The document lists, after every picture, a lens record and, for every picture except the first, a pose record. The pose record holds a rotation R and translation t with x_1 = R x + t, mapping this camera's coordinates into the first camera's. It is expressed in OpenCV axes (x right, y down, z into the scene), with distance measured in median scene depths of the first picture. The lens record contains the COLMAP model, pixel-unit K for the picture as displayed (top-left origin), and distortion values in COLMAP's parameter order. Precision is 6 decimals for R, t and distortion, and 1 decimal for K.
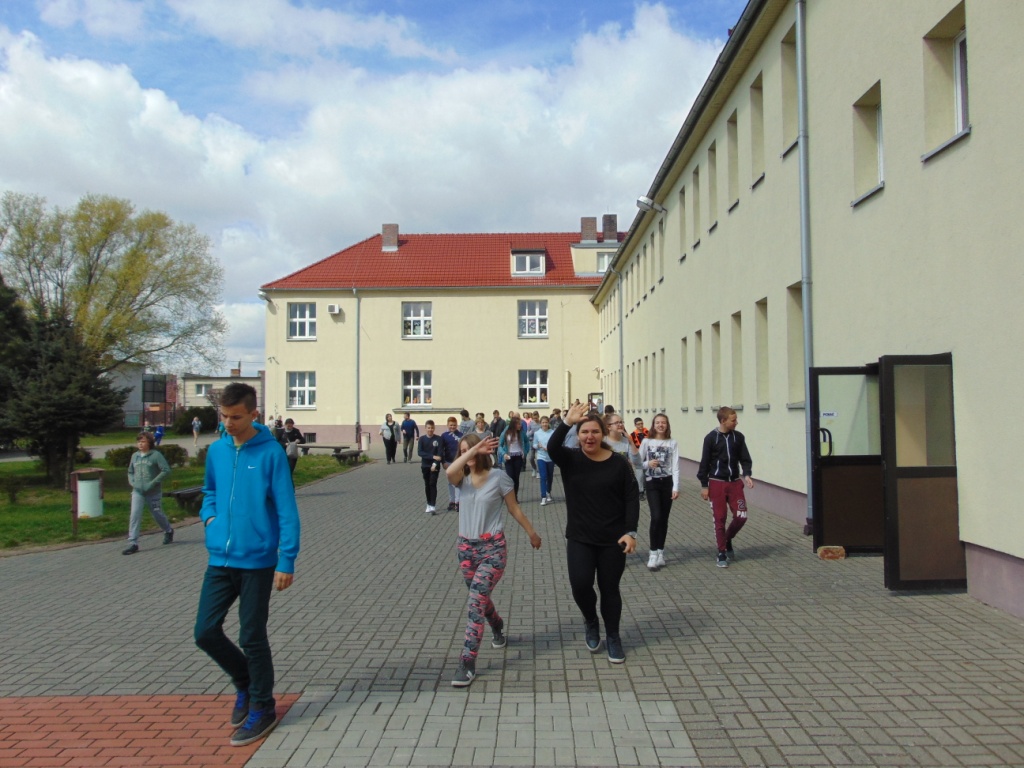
lens RADIAL K [[760.8, 0, 509.4], [0, 760.8, 378.1], [0, 0, 1]] dist [-0.038628, 0.073924]
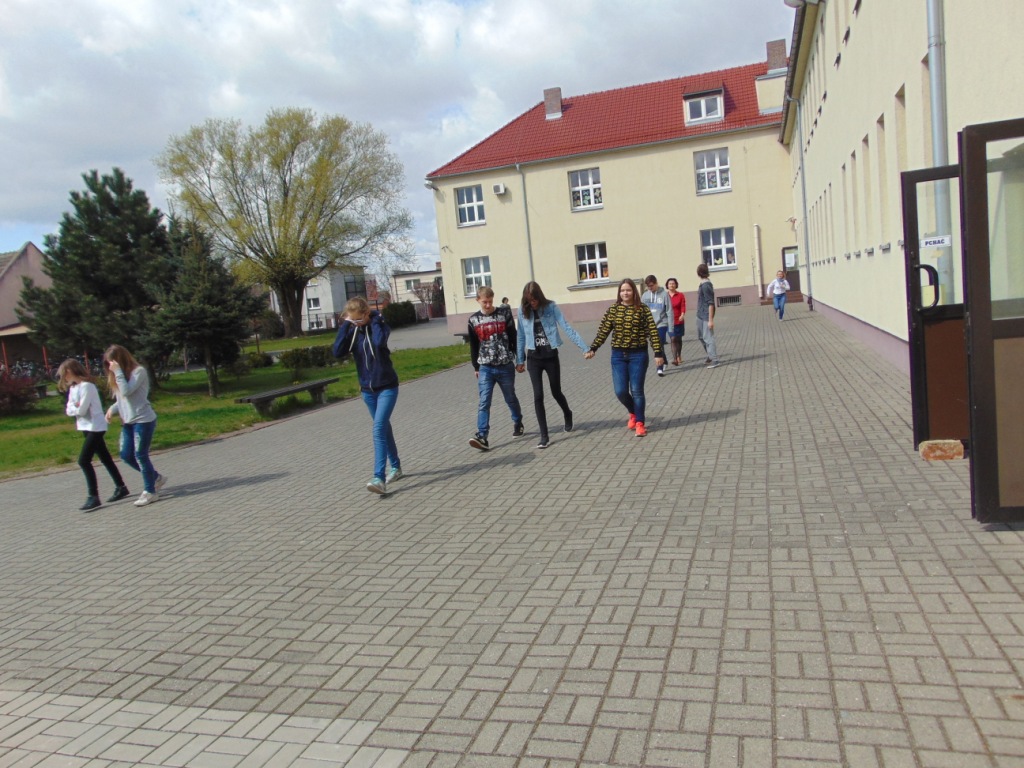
lens RADIAL K [[760.8, 0, 509.4], [0, 760.8, 378.1], [0, 0, 1]] dist [-0.038628, 0.073924]
pose [[0.954118, -0.060012, -0.293357, 0.049381], [0.106834, 0.983457, 0.146285, 0.005467], [0.279725, -0.170914, 0.944745, 0.050996]]
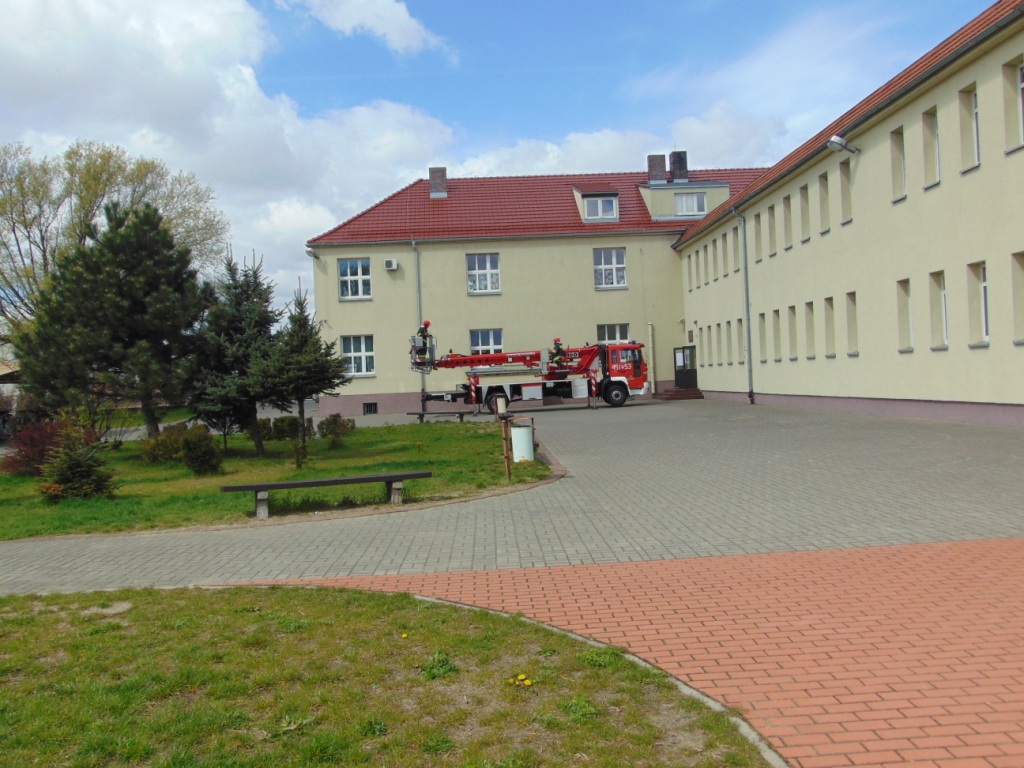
lens RADIAL K [[876.9, 0, 512.0], [0, 876.9, 384.0], [0, 0, 1]] dist [-0.064149, 0.167784]
pose [[0.997484, -0.039508, 0.058870, -0.153510], [0.036512, 0.998025, 0.051120, 0.002741], [-0.060773, -0.048842, 0.996956, -0.051658]]
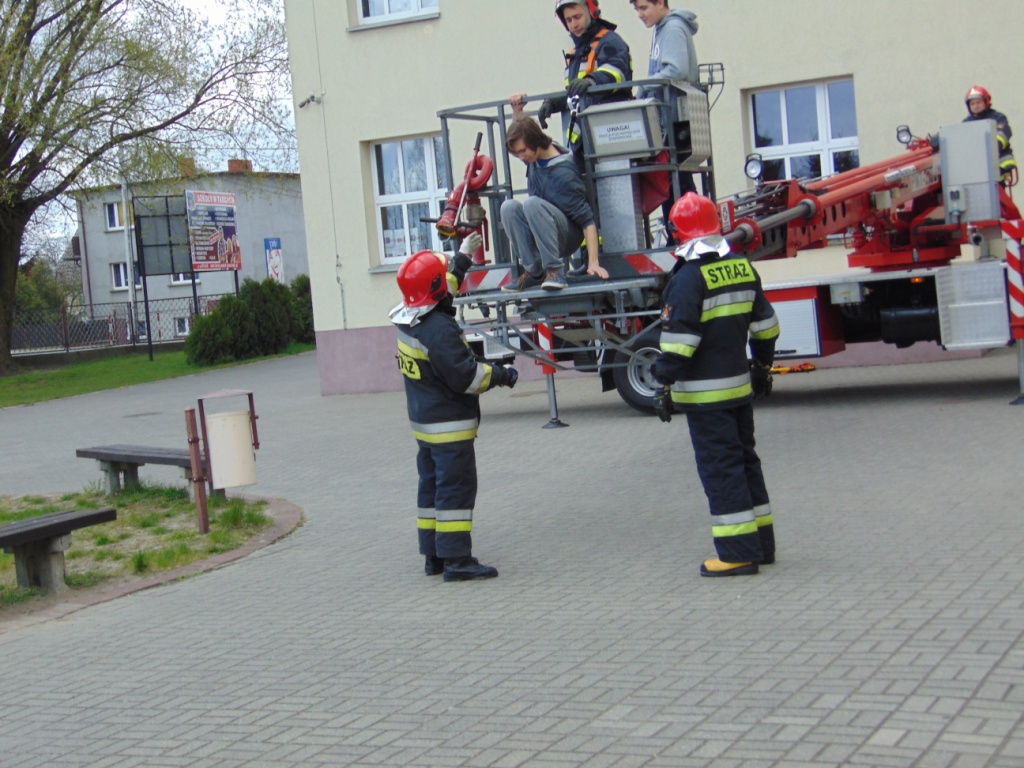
lens RADIAL K [[1765.4, 0, 510.7], [0, 1765.4, 334.4], [0, 0, 1]] dist [0.156472, 0.001741]
pose [[0.899452, -0.058398, -0.433099, 0.045740], [0.098862, 0.992530, 0.071483, 0.021398], [0.425690, -0.107112, 0.898507, 0.408749]]
